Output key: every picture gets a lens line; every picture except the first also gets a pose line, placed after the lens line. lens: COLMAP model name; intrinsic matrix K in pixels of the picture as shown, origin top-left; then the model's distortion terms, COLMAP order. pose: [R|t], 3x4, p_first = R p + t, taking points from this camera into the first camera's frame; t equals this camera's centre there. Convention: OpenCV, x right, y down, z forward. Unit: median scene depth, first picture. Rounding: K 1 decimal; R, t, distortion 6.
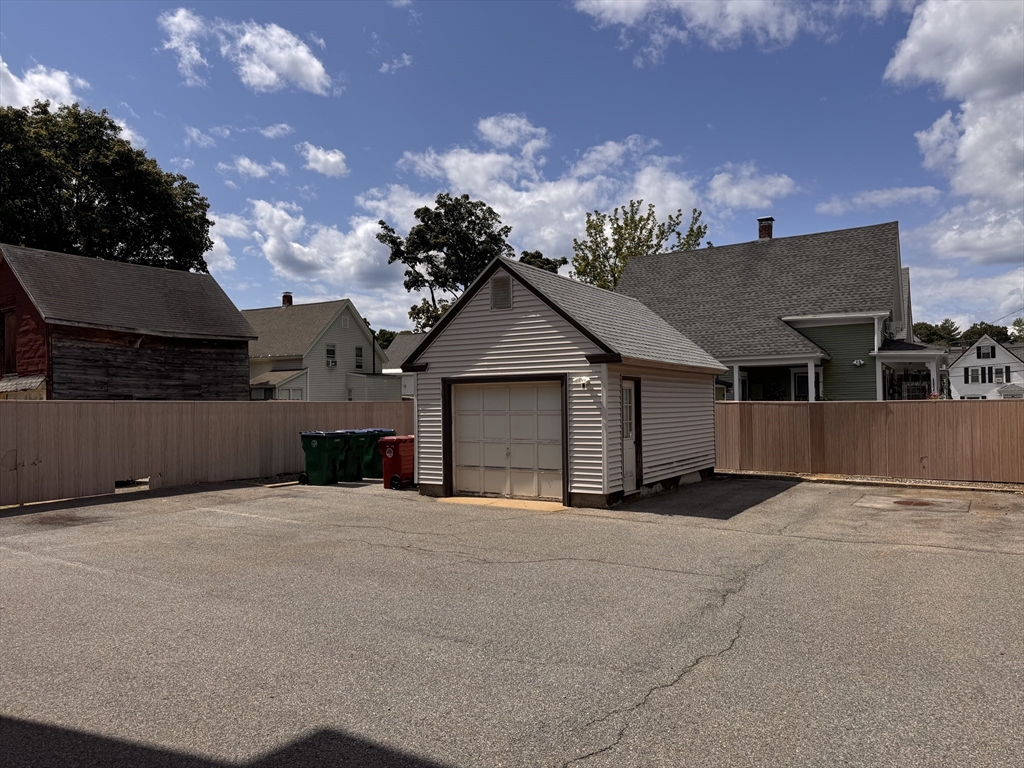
lens RADIAL K [[726.7, 0, 509.0], [0, 726.7, 388.2], [0, 0, 1]] dist [0.079634, -0.061534]
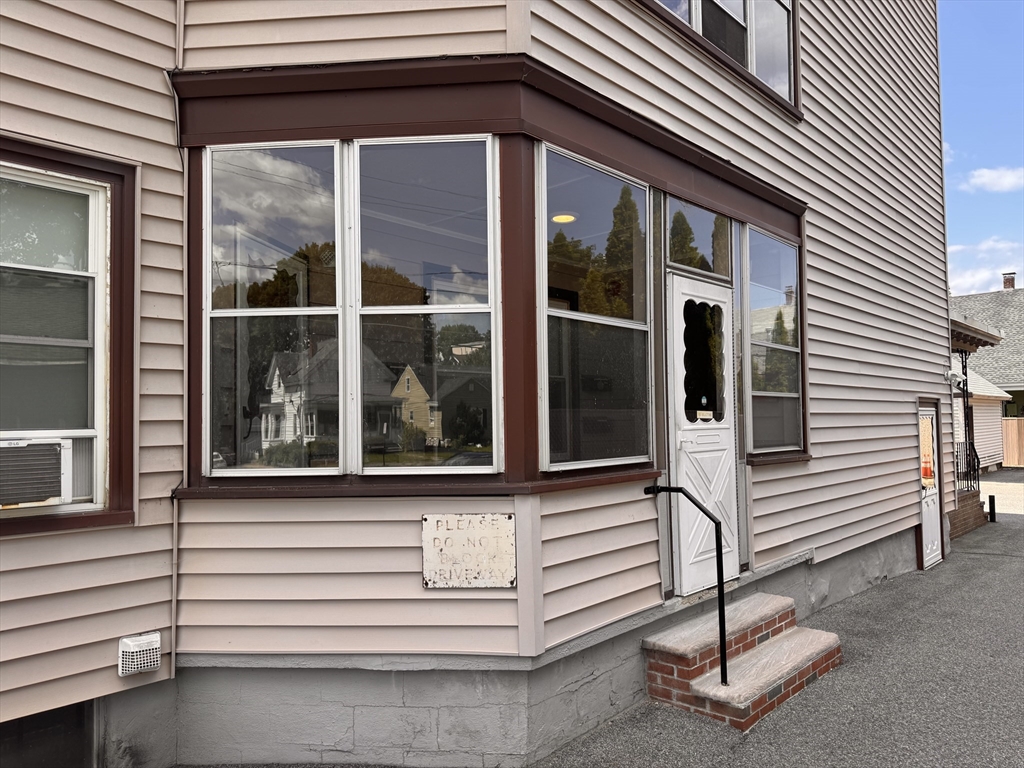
lens RADIAL K [[726.7, 0, 509.0], [0, 726.7, 388.2], [0, 0, 1]] dist [0.079634, -0.061534]
pose [[0.982089, -0.011582, -0.188064, -0.265362], [0.008184, 0.999789, -0.018839, -0.014349], [0.188242, 0.016963, 0.981976, -0.430882]]
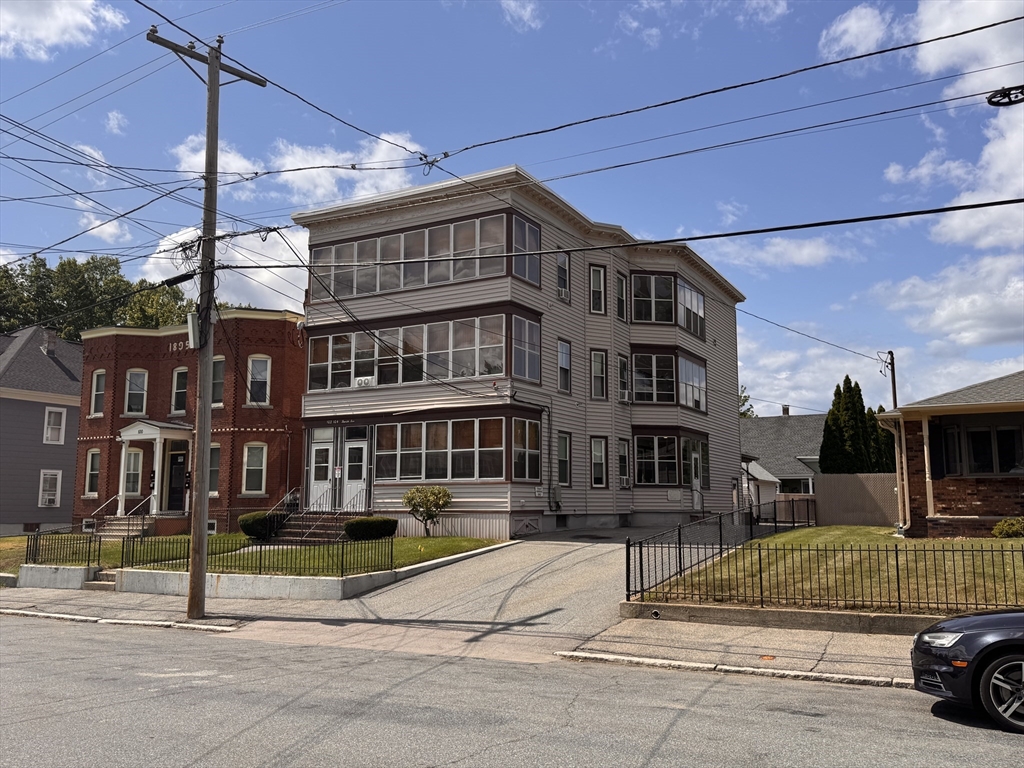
lens RADIAL K [[850.0, 0, 512.0], [0, 850.0, 384.0], [0, 0, 1]] dist [0.131947, -0.257875]
pose [[0.998217, 0.017783, 0.056979, -0.555347], [-0.010925, 0.992894, -0.118496, 0.001978], [-0.058682, 0.117662, 0.991318, -1.349476]]
